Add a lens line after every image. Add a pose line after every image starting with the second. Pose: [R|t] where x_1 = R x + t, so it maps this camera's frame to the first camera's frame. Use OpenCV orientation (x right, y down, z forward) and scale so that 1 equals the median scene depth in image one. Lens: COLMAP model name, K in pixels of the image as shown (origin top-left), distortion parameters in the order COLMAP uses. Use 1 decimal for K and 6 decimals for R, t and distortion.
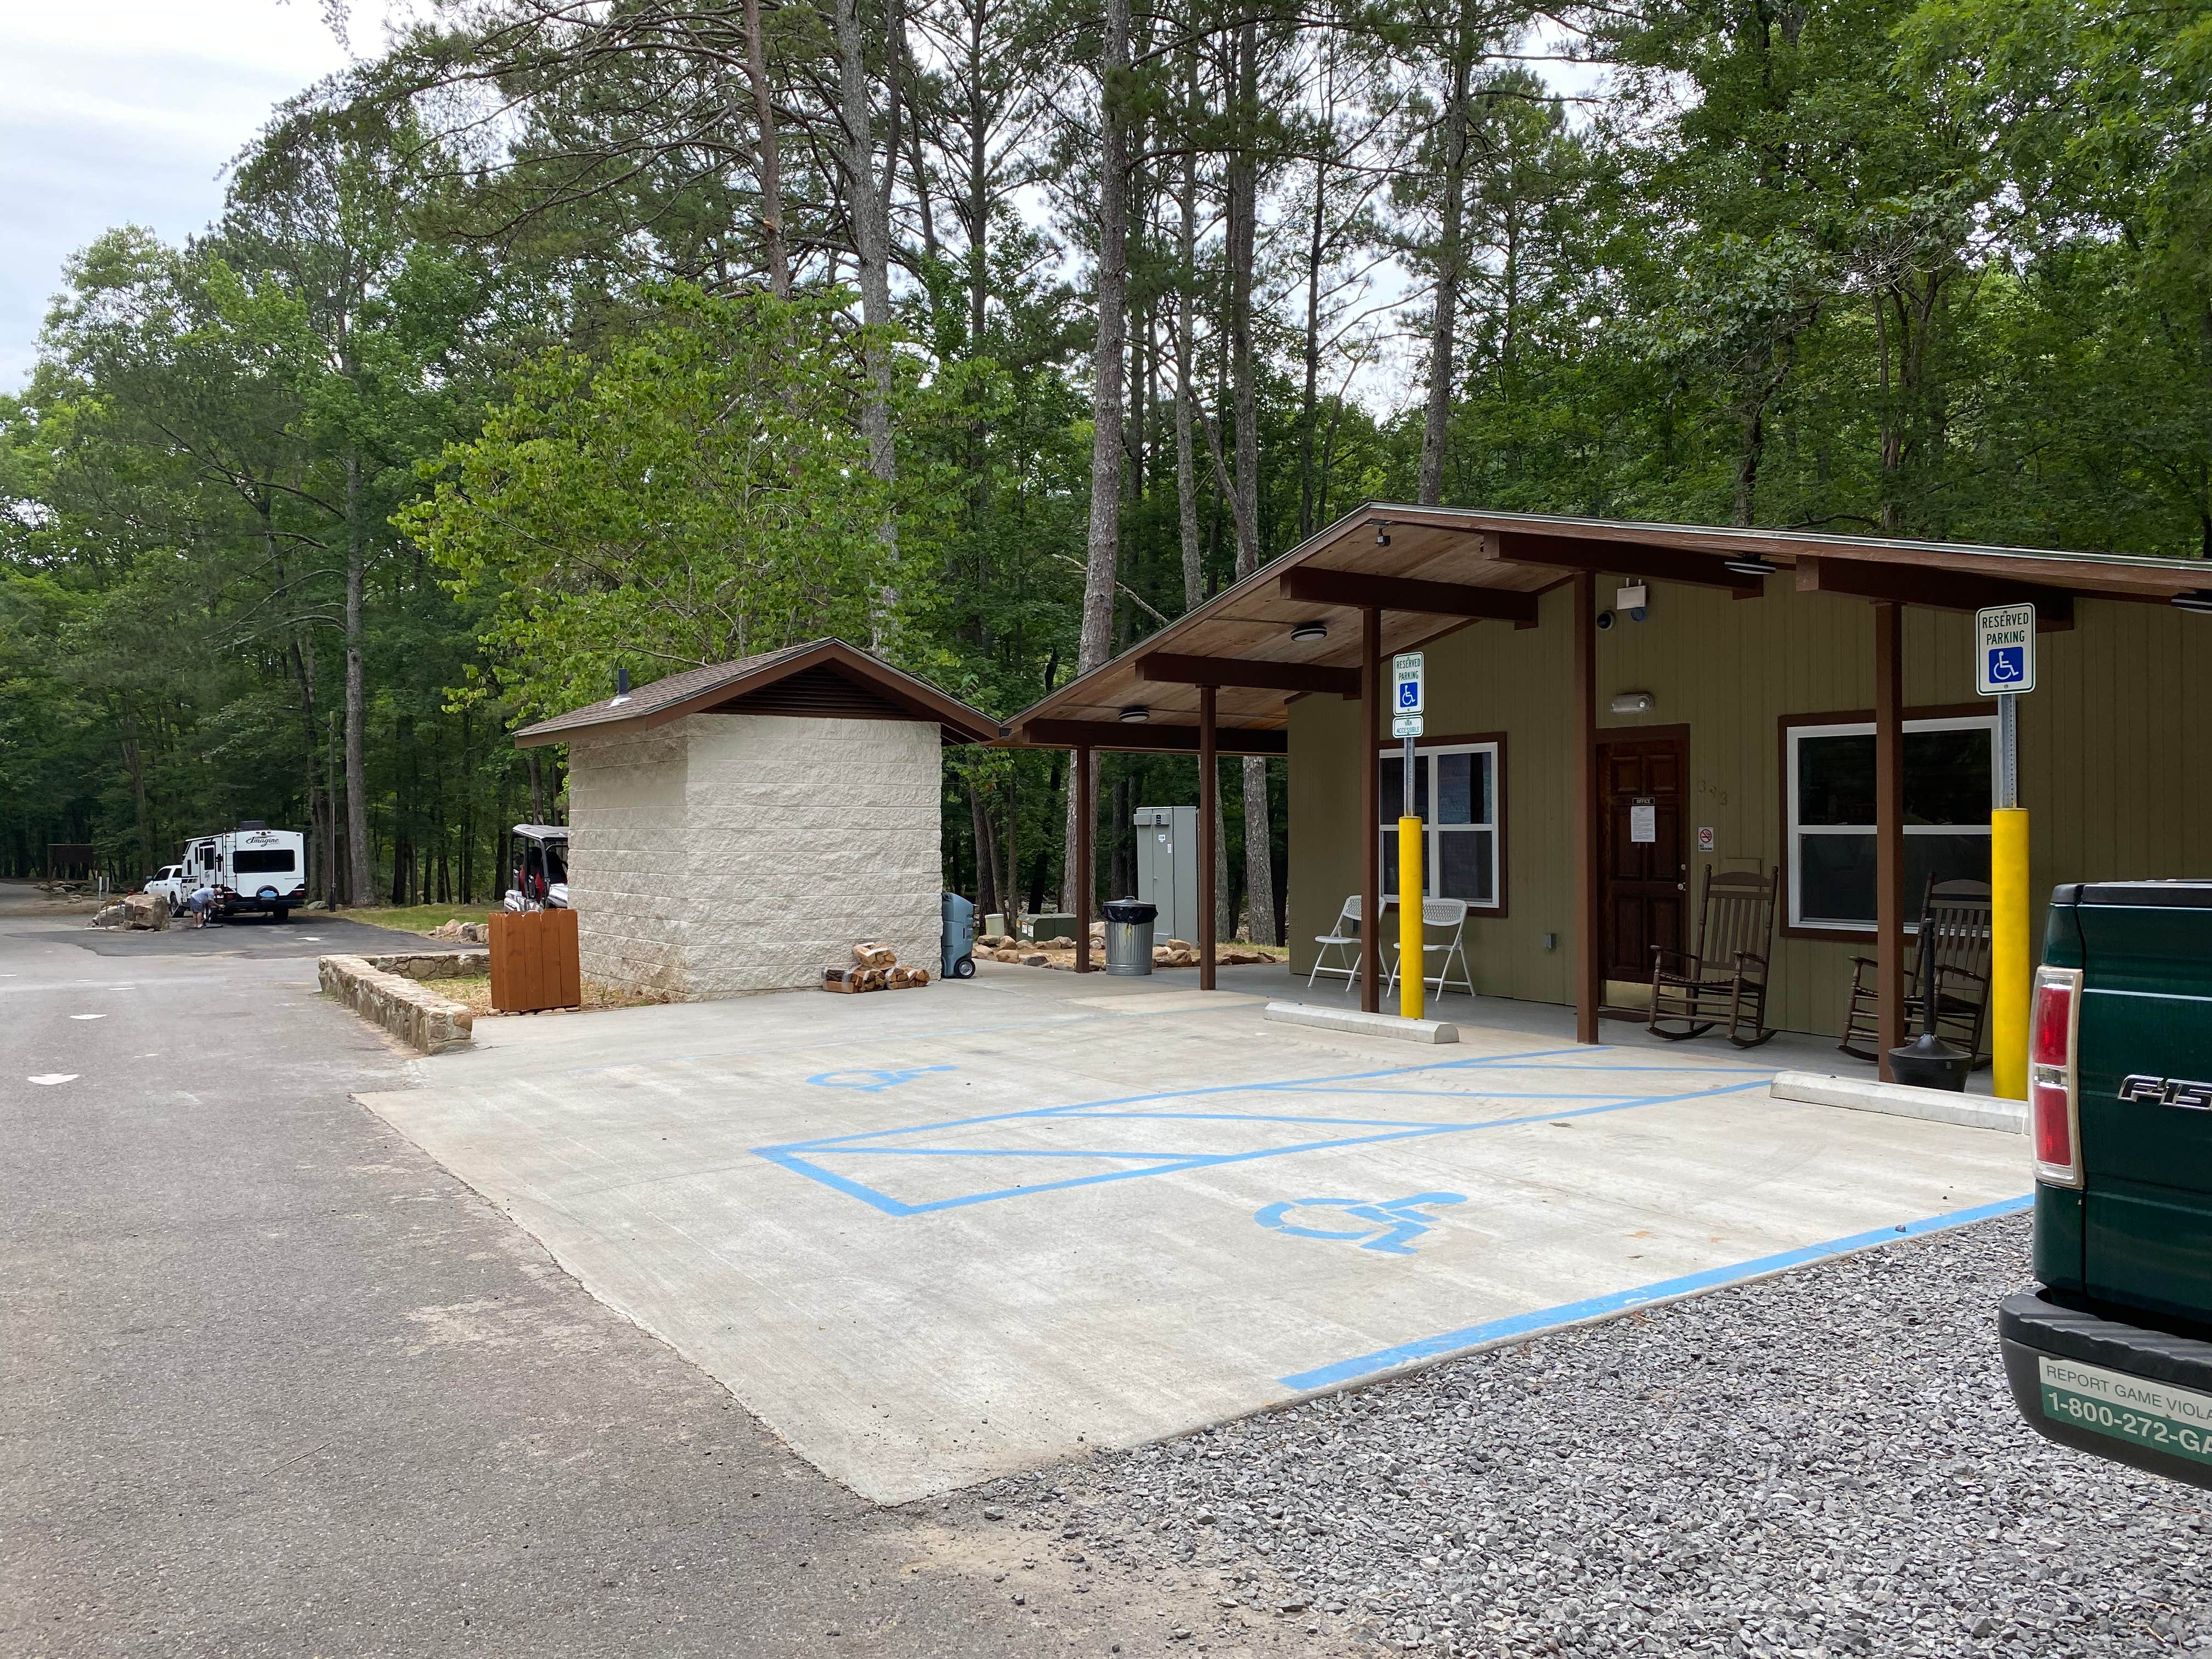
lens RADIAL K [[1670.4, 0, 1105.7], [0, 1670.4, 827.9], [0, 0, 1]] dist [-0.001433, -0.004586]
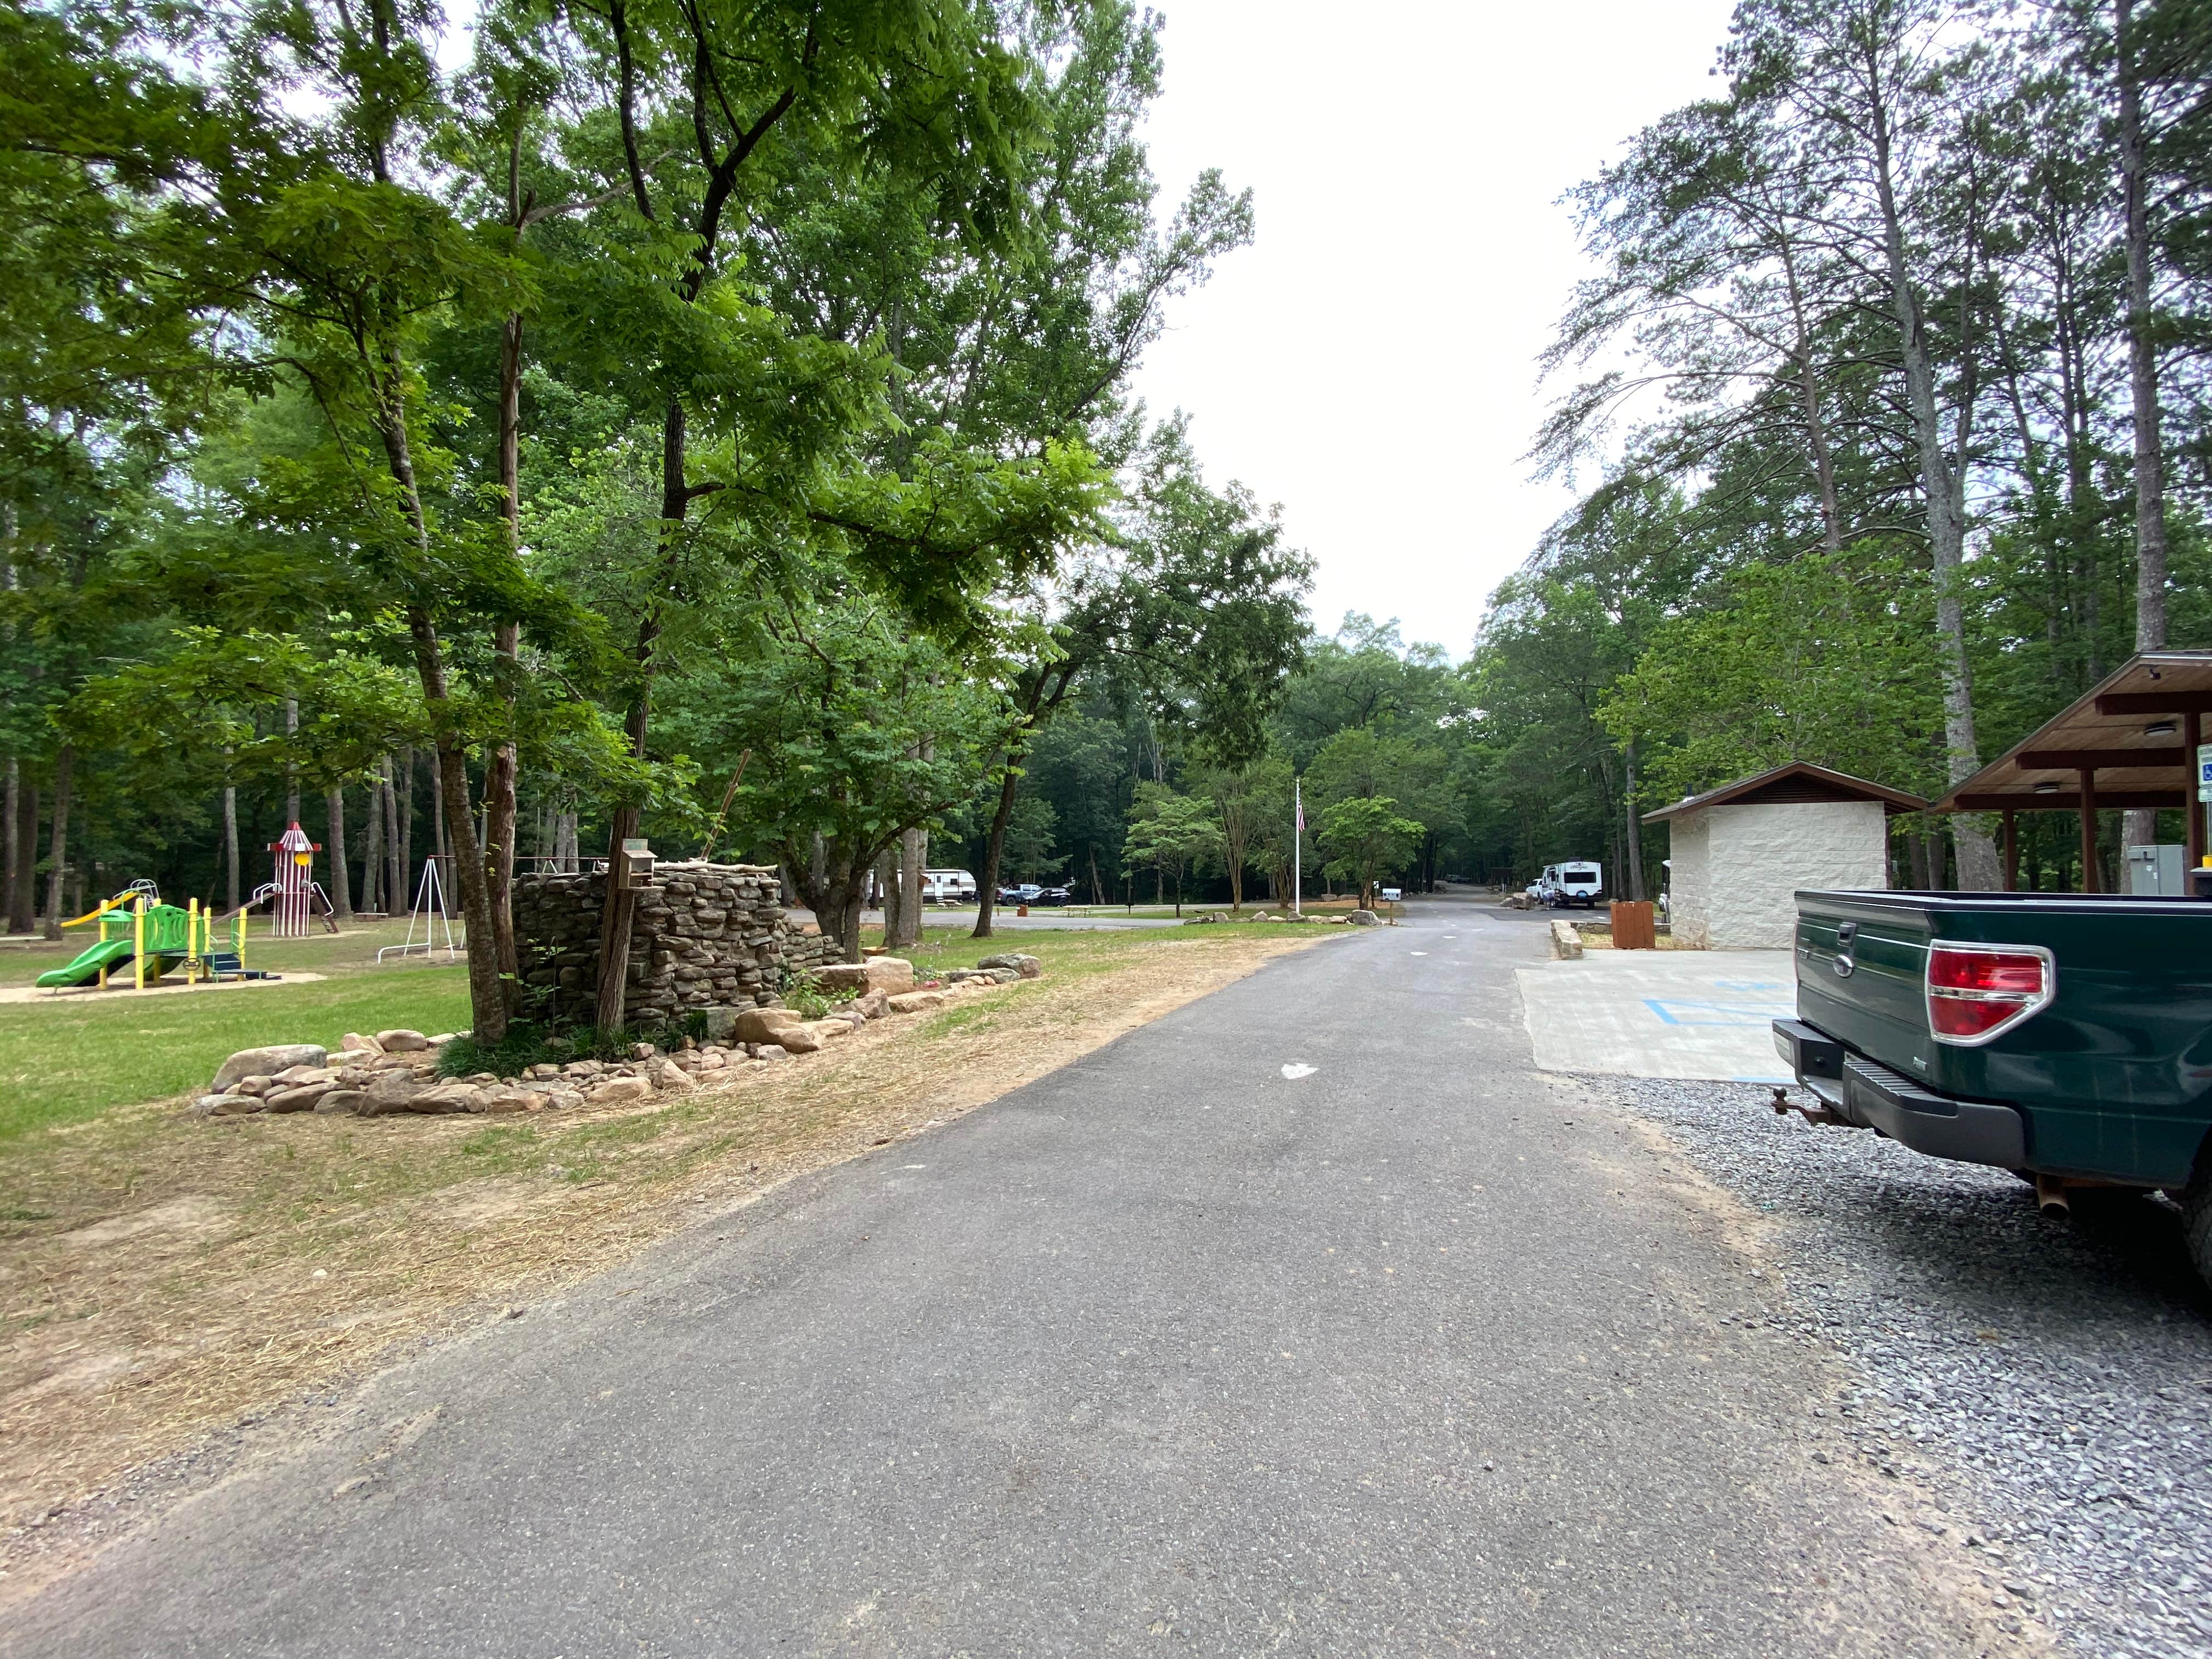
lens RADIAL K [[1670.4, 0, 1106.0], [0, 1670.4, 834.0], [0, 0, 1]] dist [-0.001433, -0.004586]
pose [[0.592371, -0.011312, -0.805586, 0.796502], [0.002247, 0.999921, -0.012388, -0.008793], [0.805662, 0.005528, 0.592350, -0.652753]]
